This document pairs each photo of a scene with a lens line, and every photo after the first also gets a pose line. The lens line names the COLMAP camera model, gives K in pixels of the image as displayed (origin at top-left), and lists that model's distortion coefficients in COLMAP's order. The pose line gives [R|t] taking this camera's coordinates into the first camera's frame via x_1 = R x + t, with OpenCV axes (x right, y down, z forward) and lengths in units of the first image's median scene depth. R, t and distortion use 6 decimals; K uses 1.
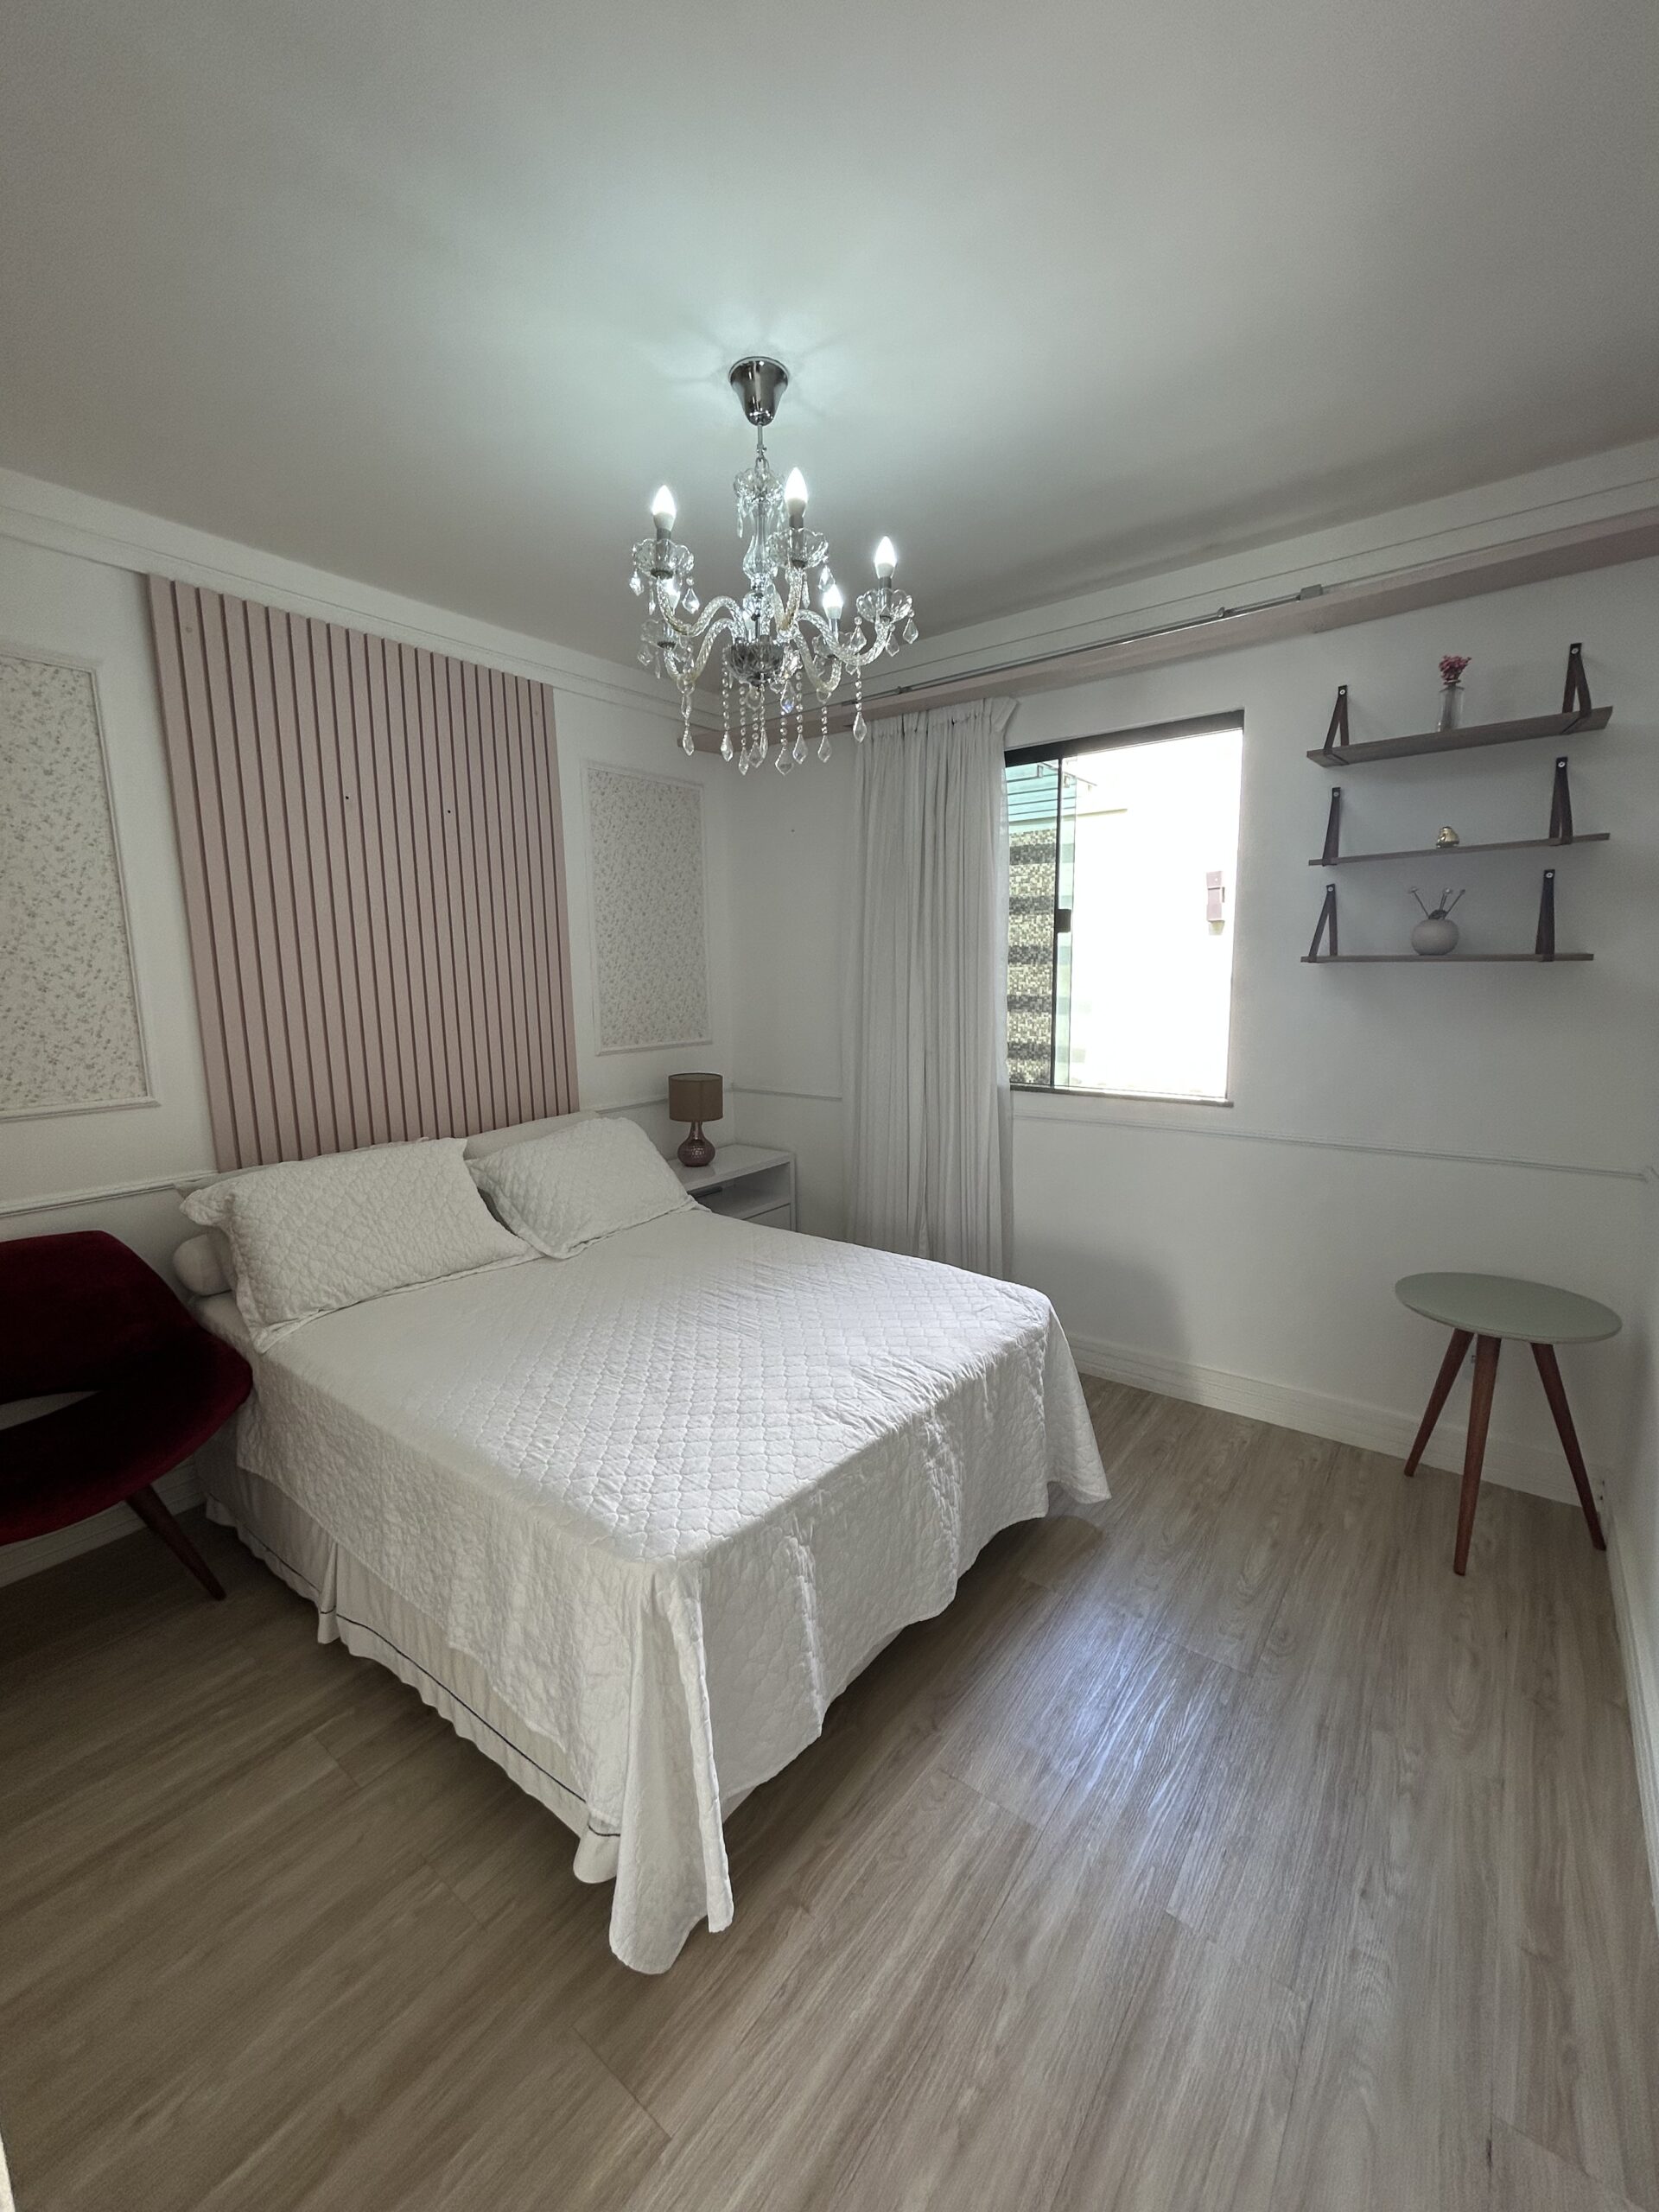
lens RADIAL K [[896.7, 0, 828.1], [0, 896.7, 1098.7], [0, 0, 1]] dist [0.000494, -0.003775]
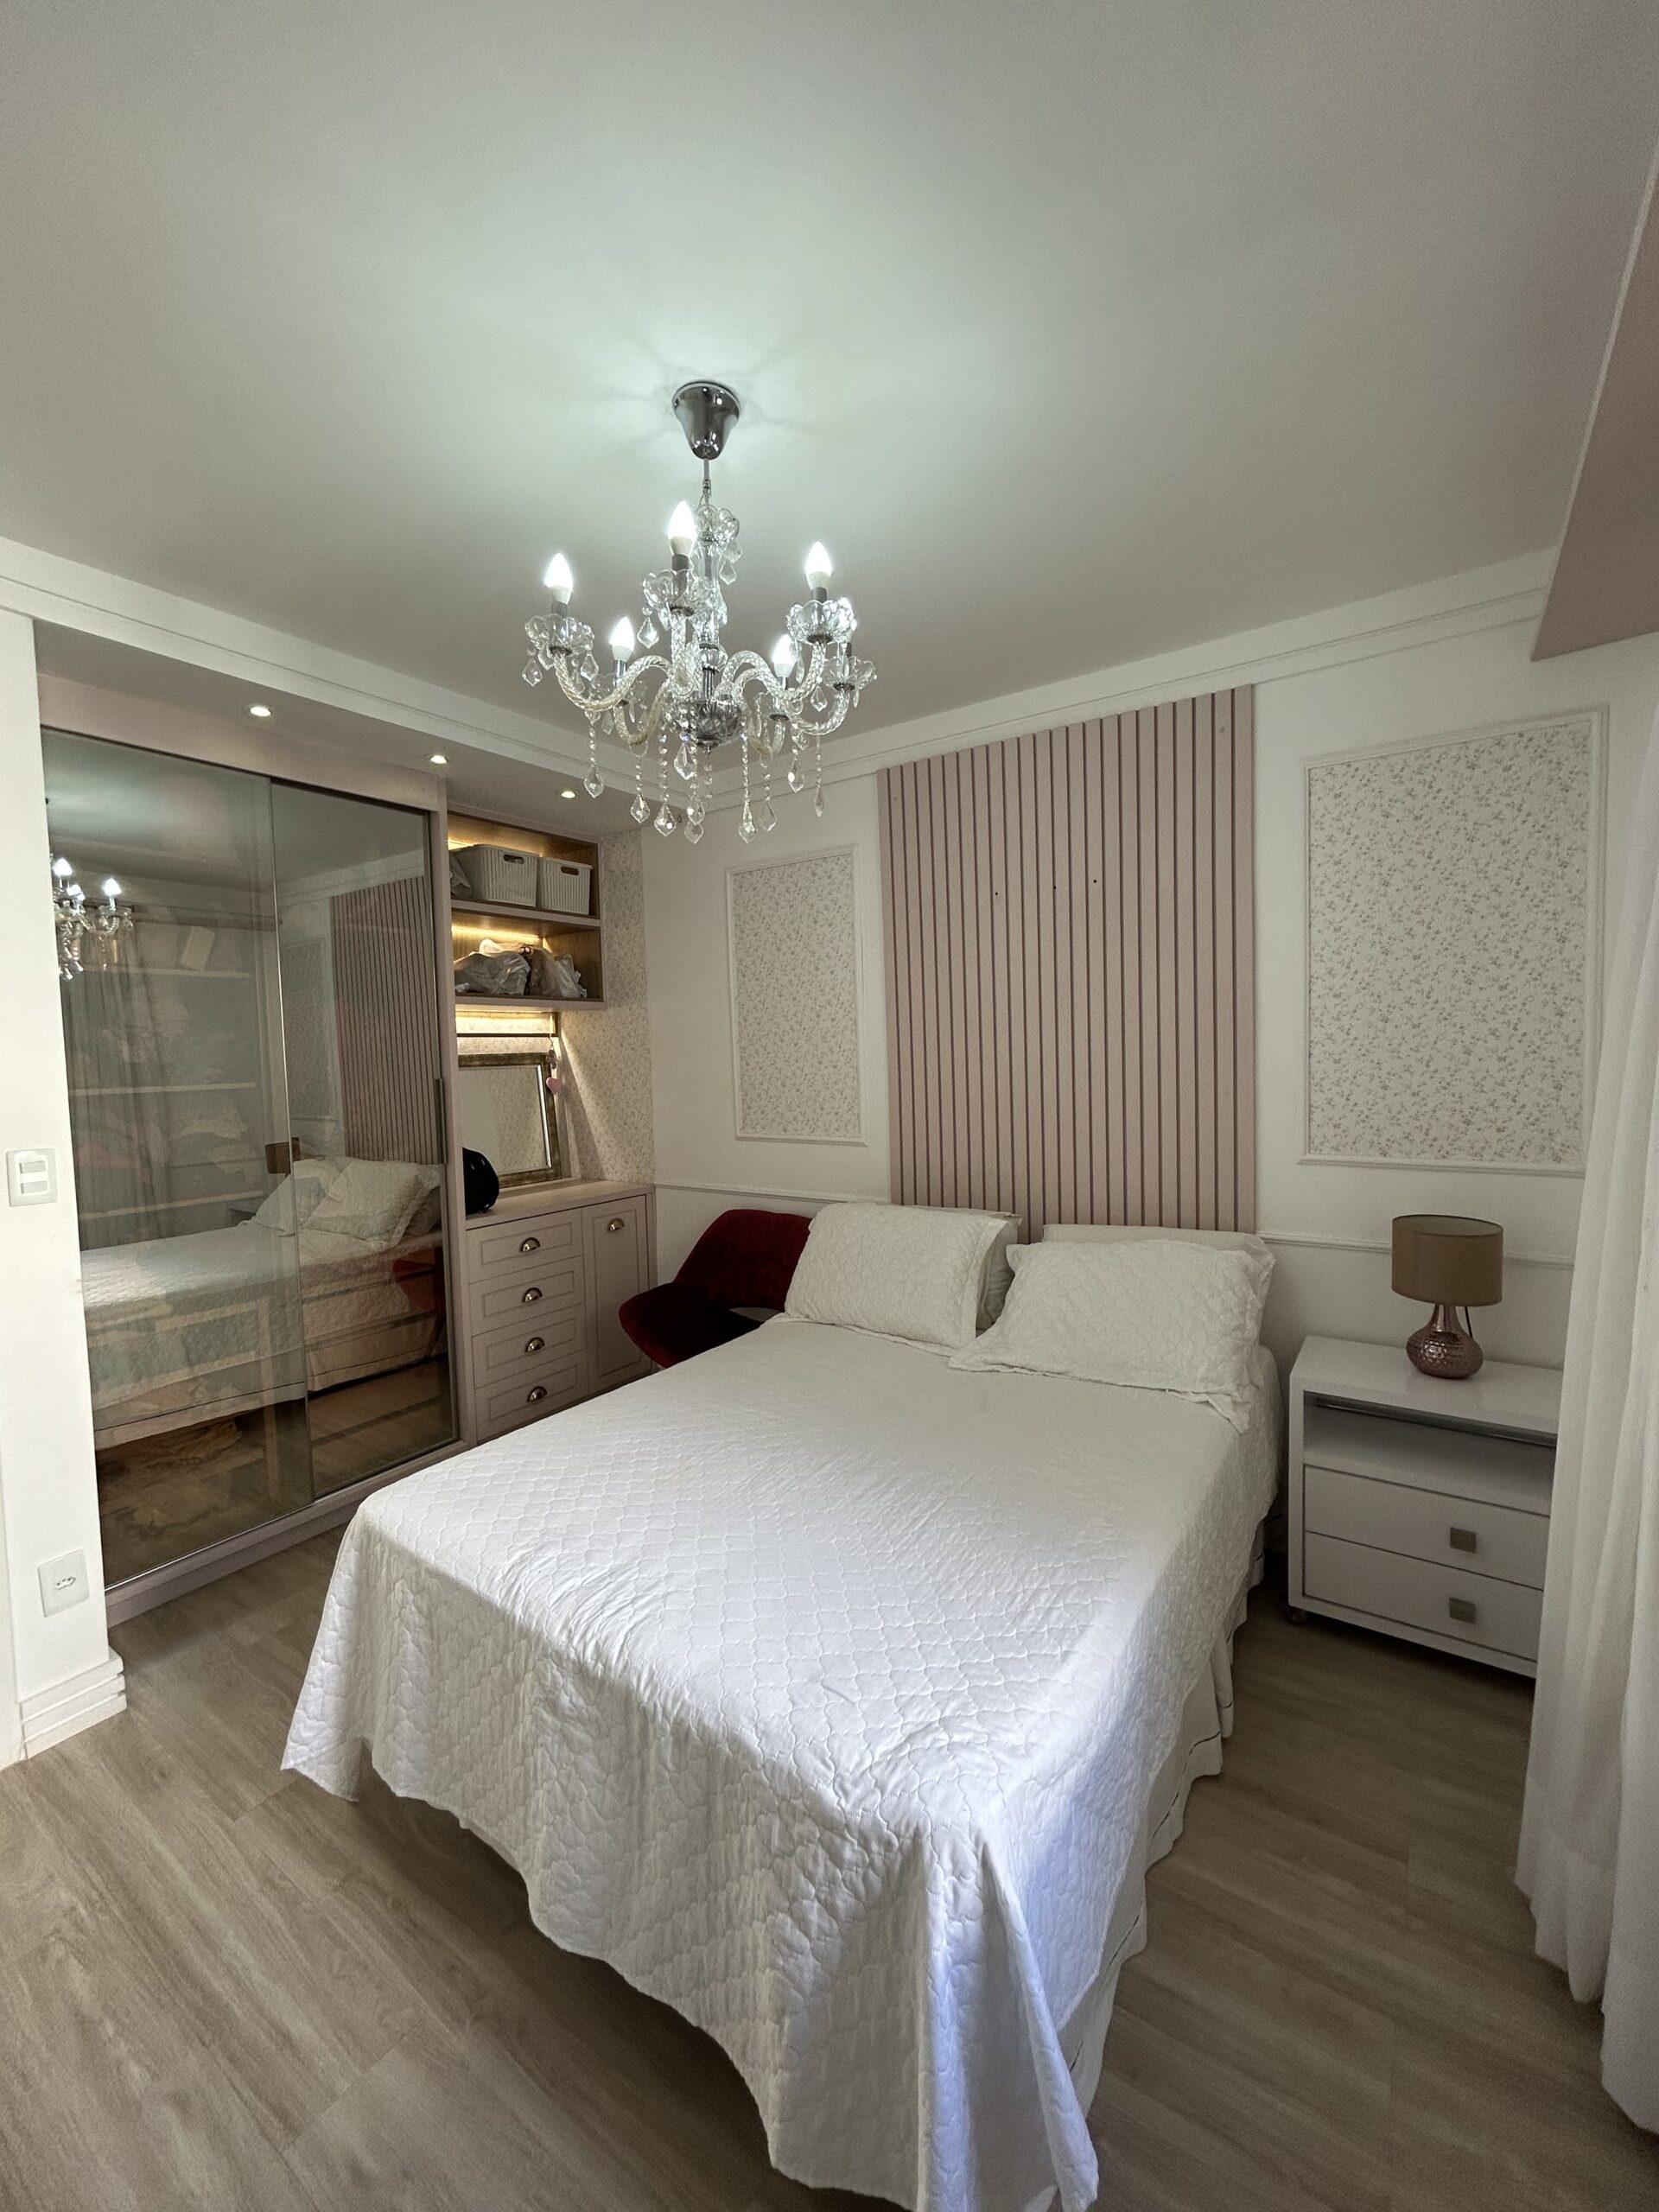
lens RADIAL K [[896.7, 0, 828.1], [0, 896.7, 1098.7], [0, 0, 1]] dist [0.000494, -0.003775]
pose [[0.047661, 0.064538, -0.996776, 0.567248], [-0.124525, 0.990509, 0.058178, -0.123065], [0.991071, 0.121351, 0.055246, 0.760511]]
